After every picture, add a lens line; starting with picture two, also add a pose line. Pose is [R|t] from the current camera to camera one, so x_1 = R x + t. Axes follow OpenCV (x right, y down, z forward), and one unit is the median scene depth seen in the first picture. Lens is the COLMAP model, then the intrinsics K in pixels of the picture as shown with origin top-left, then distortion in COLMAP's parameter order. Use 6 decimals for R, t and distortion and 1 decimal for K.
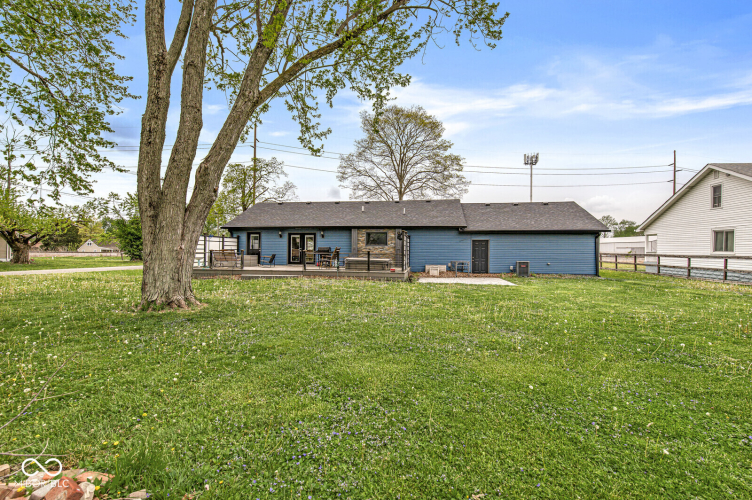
lens RADIAL K [[328.2, 0, 372.0], [0, 328.2, 250.6], [0, 0, 1]] dist [0.010471, 0.000485]
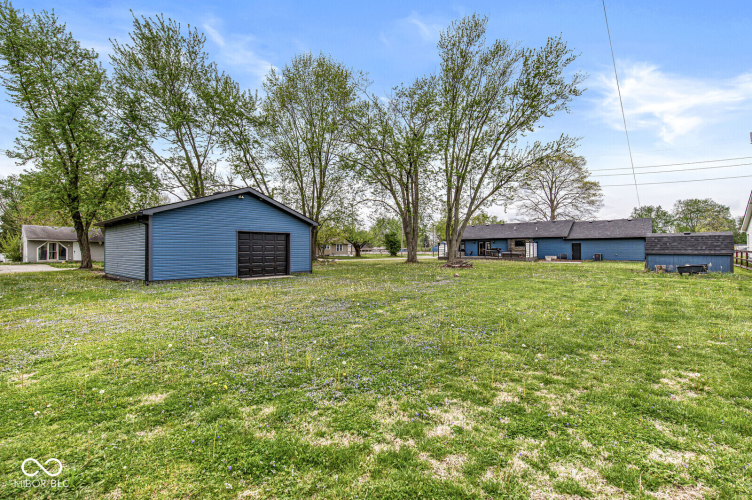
lens RADIAL K [[328.2, 0, 374.1], [0, 328.2, 250.0], [0, 0, 1]] dist [0.010471, 0.000485]
pose [[0.753900, -0.013465, -0.656851, 0.714523], [0.013583, 0.999896, -0.004908, 0.003172], [0.656849, -0.005222, 0.754004, -1.292179]]
